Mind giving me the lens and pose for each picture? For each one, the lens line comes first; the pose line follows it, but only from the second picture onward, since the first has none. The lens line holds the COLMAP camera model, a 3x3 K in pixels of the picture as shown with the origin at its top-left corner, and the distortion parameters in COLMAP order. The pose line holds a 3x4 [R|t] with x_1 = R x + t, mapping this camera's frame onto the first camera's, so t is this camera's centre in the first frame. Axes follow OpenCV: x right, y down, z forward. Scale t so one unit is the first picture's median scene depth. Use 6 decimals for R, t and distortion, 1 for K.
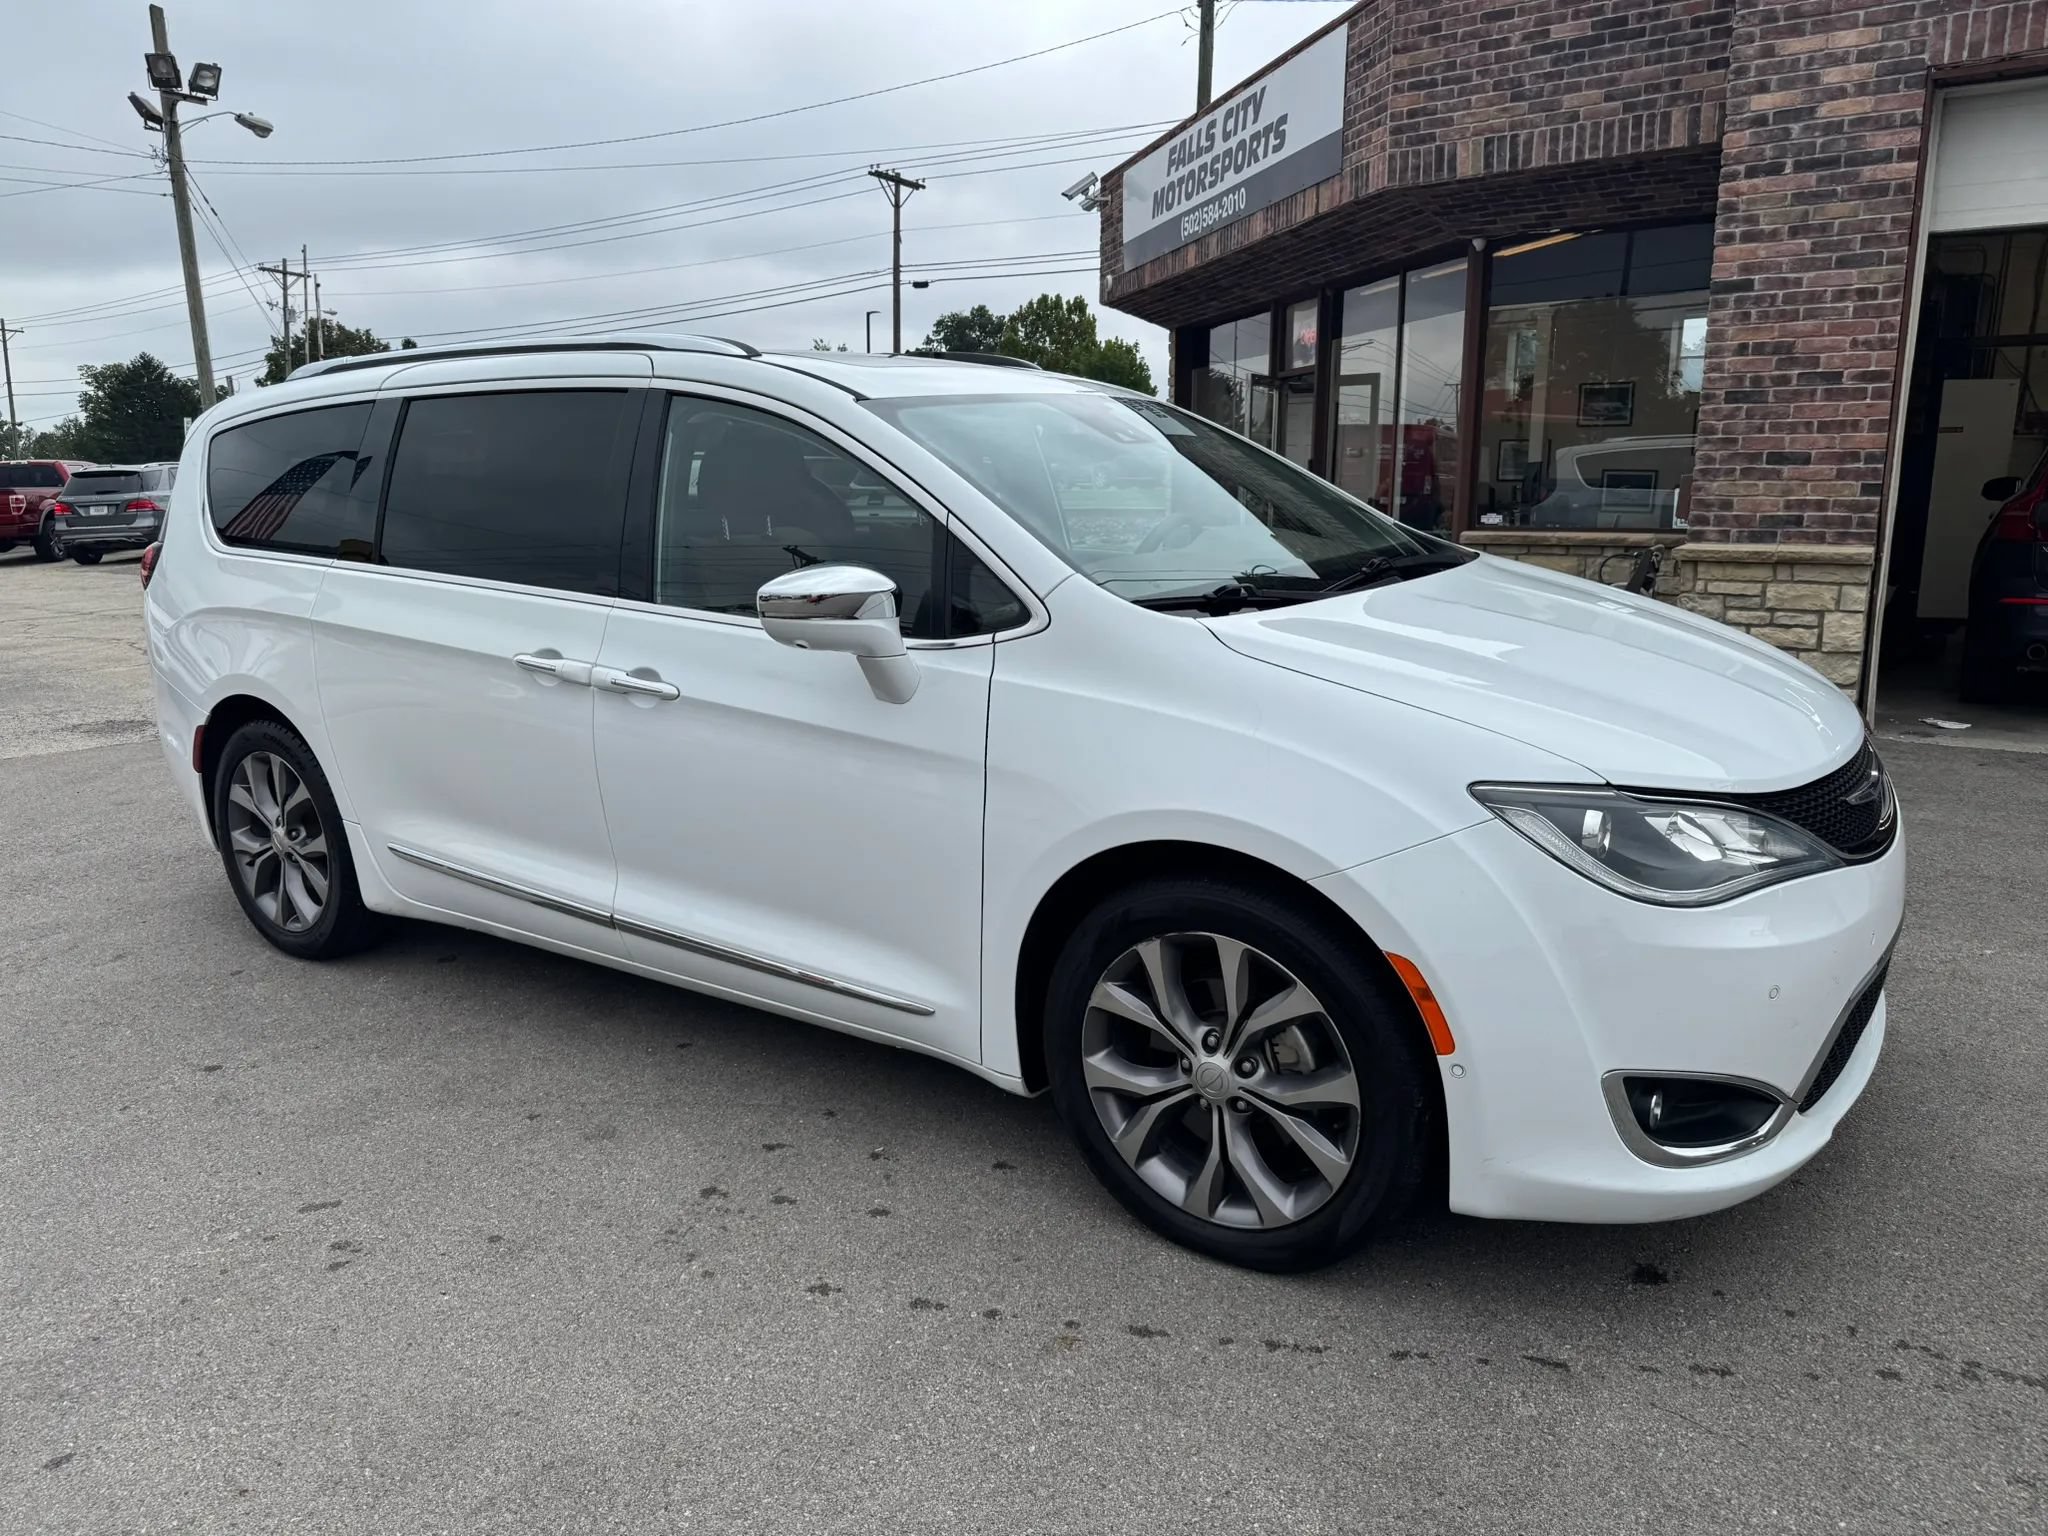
lens RADIAL K [[1444.9, 0, 1033.6], [0, 1444.9, 774.1], [0, 0, 1]] dist [0.006682, -0.010833]
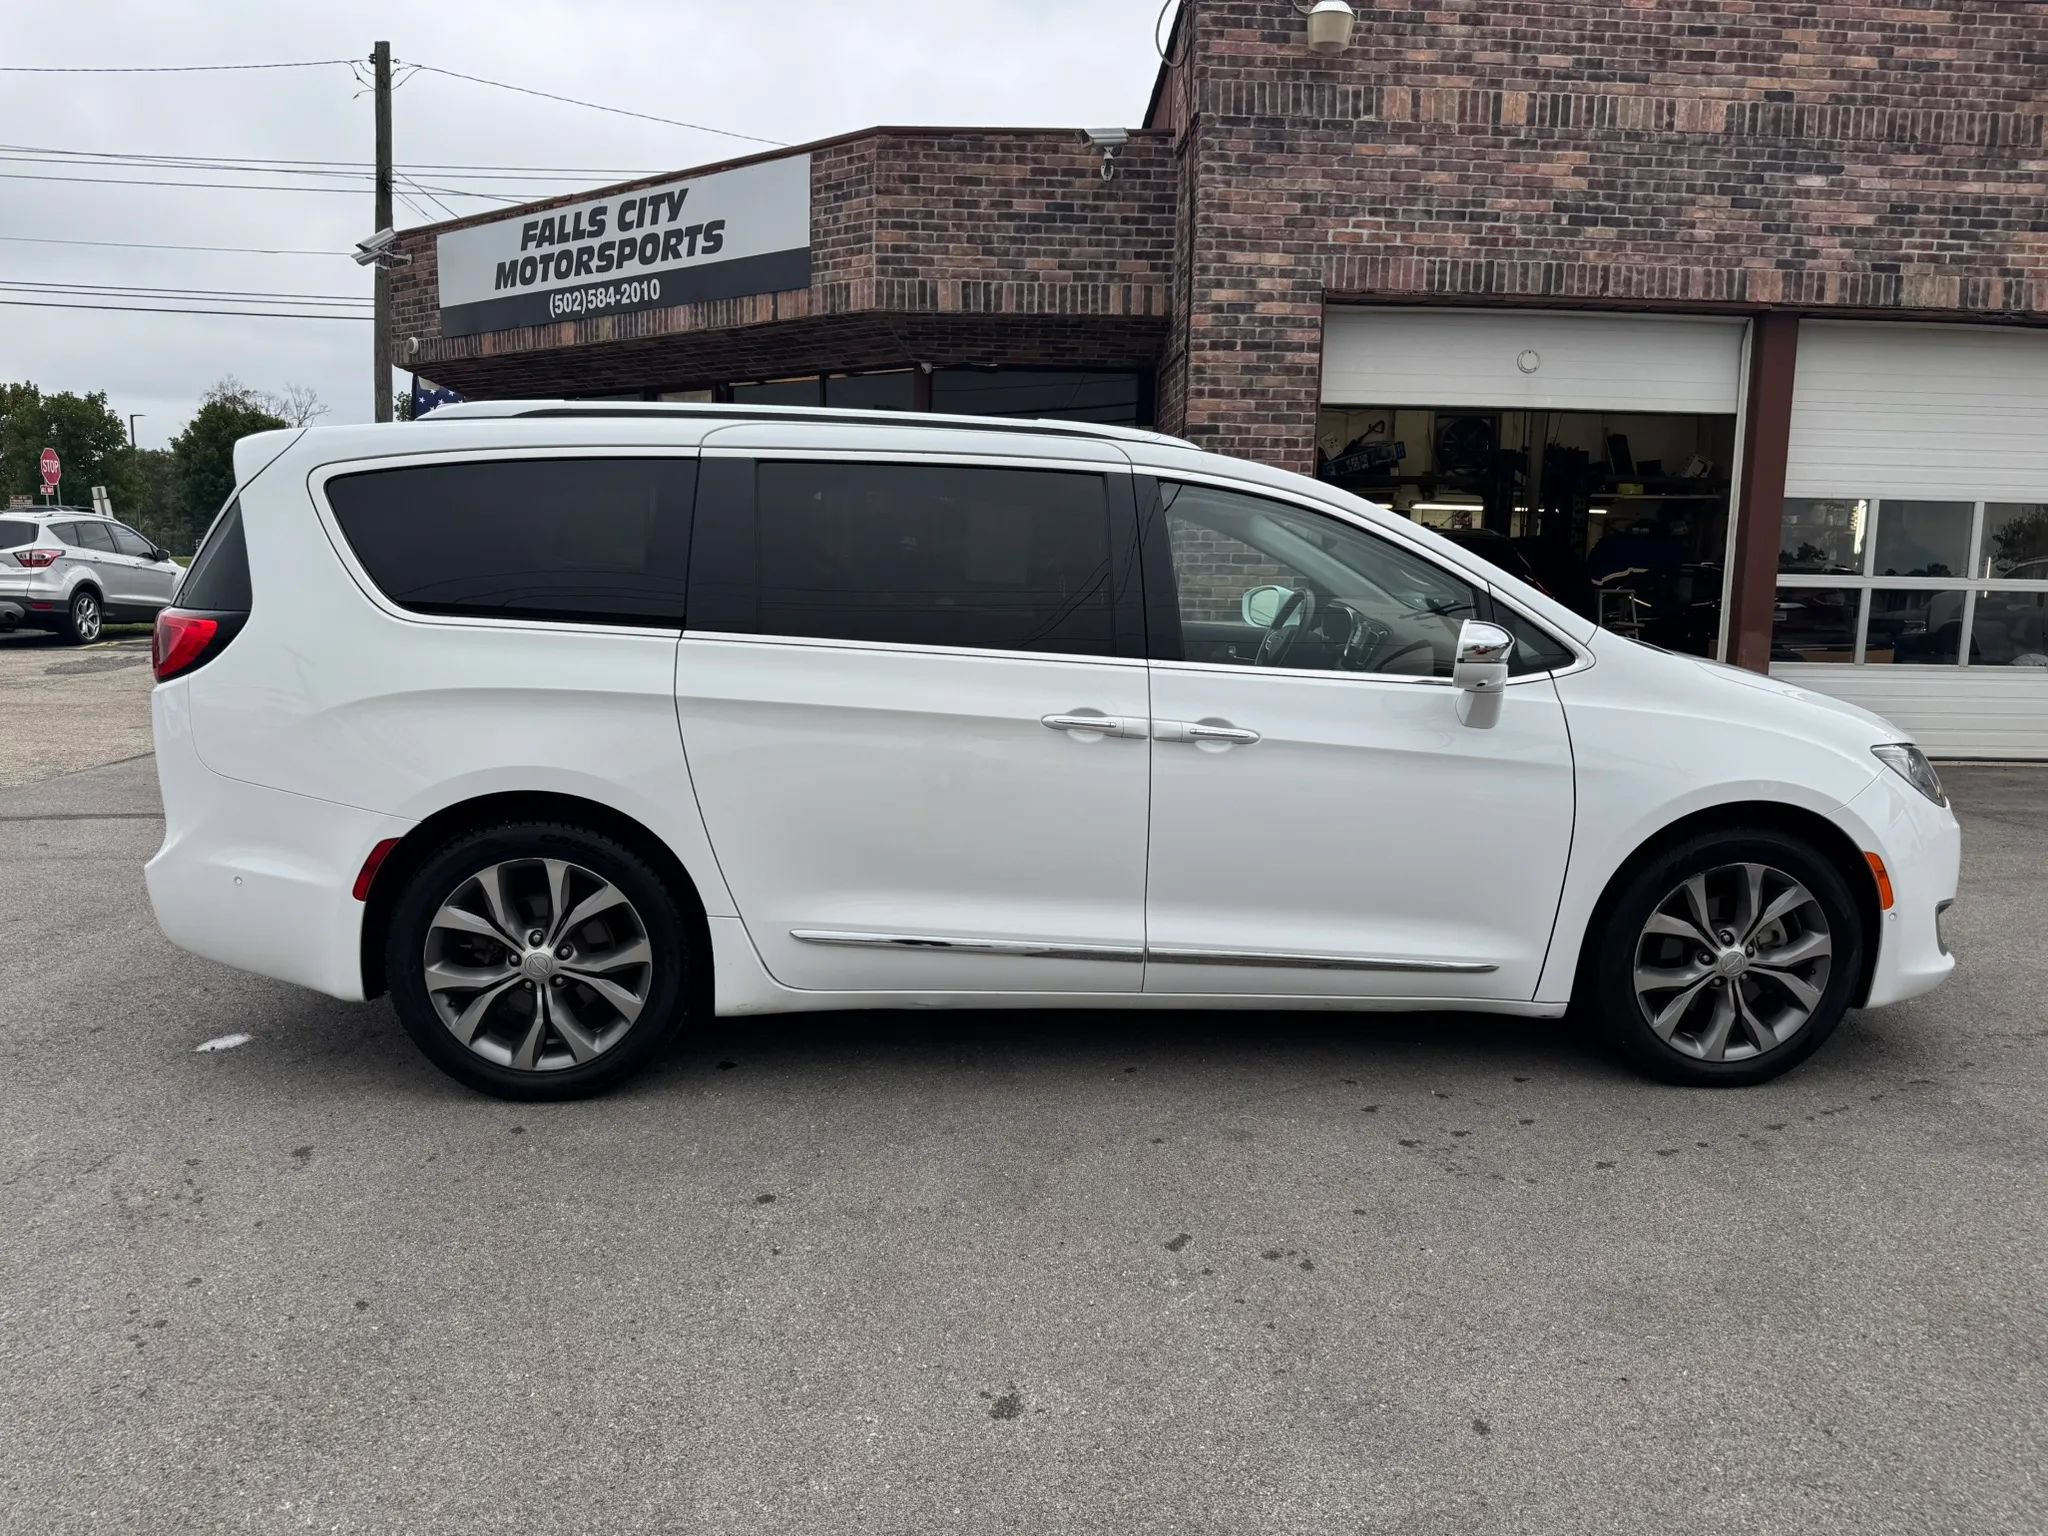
lens RADIAL K [[1419.9, 0, 1036.5], [0, 1419.9, 780.9], [0, 0, 1]] dist [0.086445, -0.129939]
pose [[0.774104, -0.070885, 0.629078, -0.491065], [0.104076, 0.994440, -0.016014, -0.009592], [-0.624445, 0.077868, 0.777178, 0.099850]]
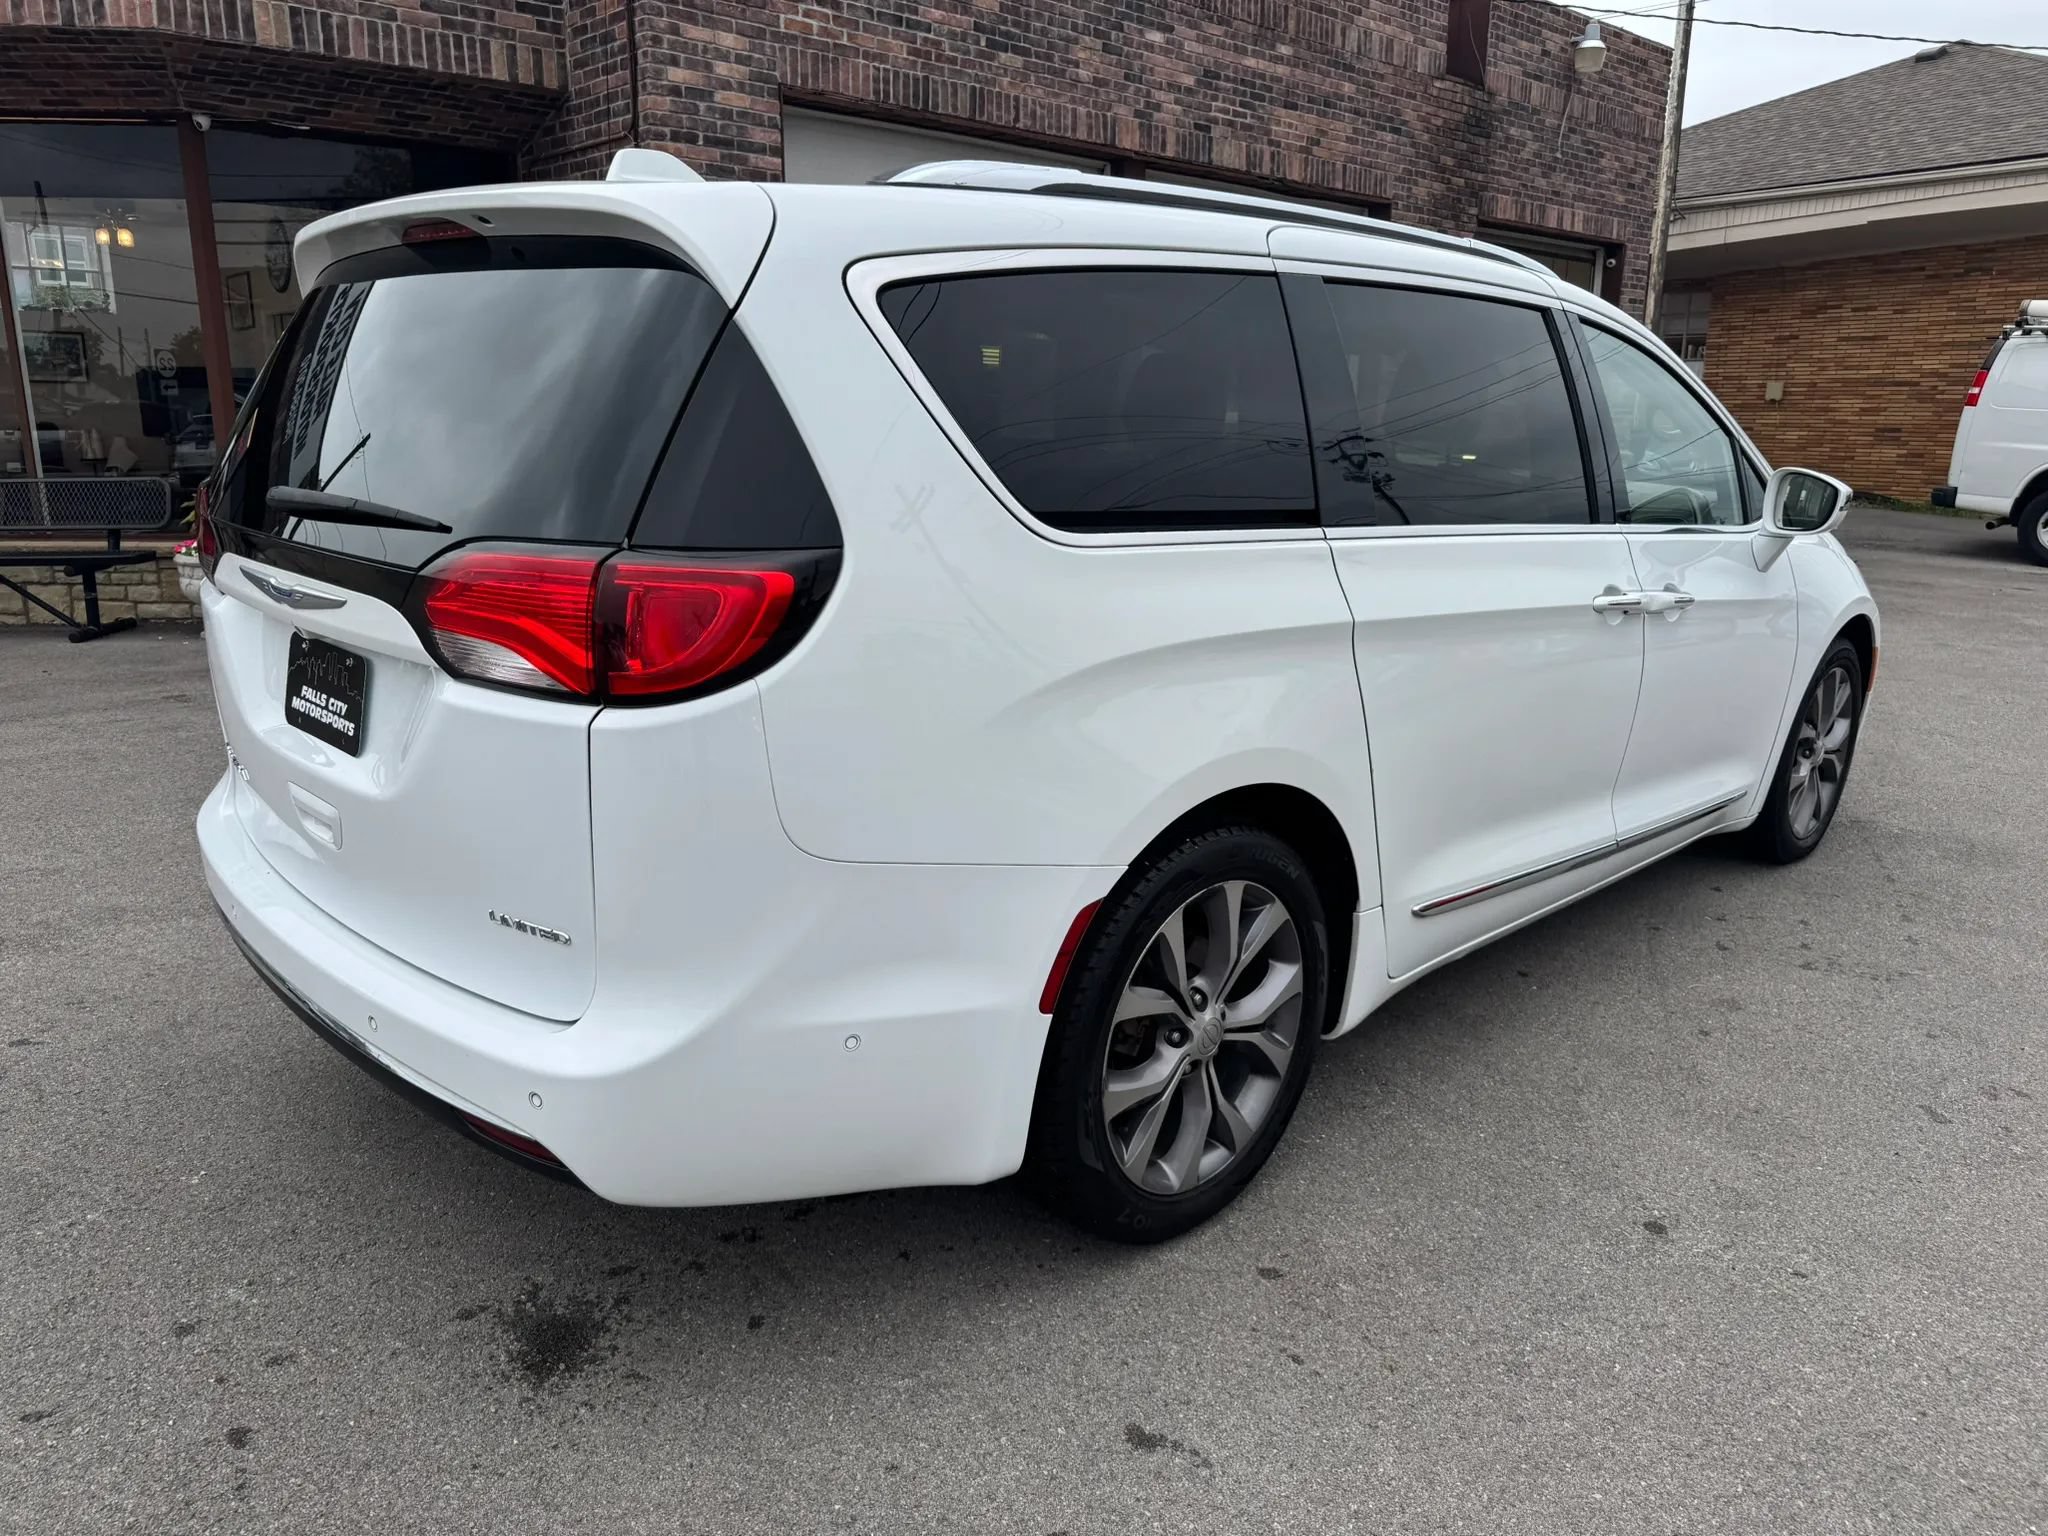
lens RADIAL K [[1477.8, 0, 1025.2], [0, 1477.8, 748.4], [0, 0, 1]] dist [0.002620, -0.005112]
pose [[0.179568, -0.211538, 0.960733, -0.645169], [0.191620, 0.965422, 0.176755, -0.108436], [-0.964903, 0.152356, 0.213894, 0.560097]]
